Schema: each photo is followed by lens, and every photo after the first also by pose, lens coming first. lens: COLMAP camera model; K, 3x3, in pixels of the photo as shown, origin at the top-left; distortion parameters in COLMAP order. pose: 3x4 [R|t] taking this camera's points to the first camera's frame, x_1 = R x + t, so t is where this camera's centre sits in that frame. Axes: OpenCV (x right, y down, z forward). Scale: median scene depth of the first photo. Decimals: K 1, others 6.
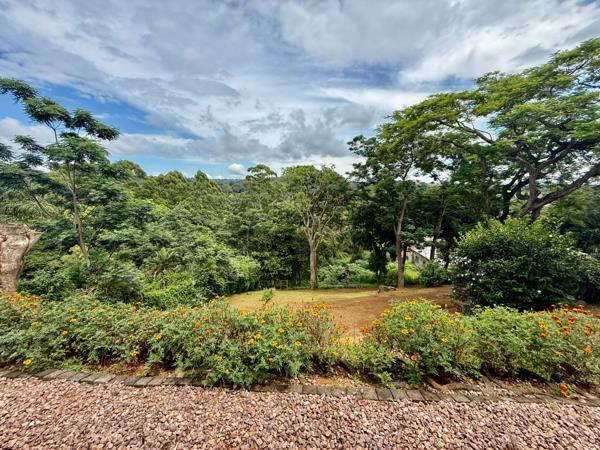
lens RADIAL K [[241.5, 0, 300.0], [0, 241.5, 225.0], [0, 0, 1]] dist [0.011634, 0.000000]
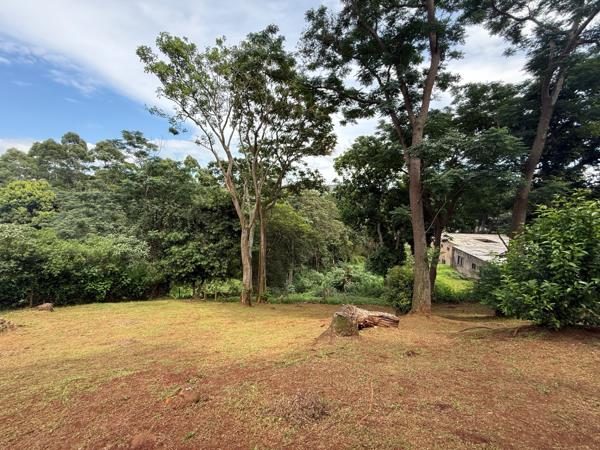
lens RADIAL K [[241.5, 0, 300.0], [0, 241.5, 225.0], [0, 0, 1]] dist [0.011634, 0.000000]
pose [[0.992187, 0.015152, -0.123834, 0.185367], [-0.019386, 0.999265, -0.033057, 0.094462], [0.123242, 0.035199, 0.991752, 0.405257]]
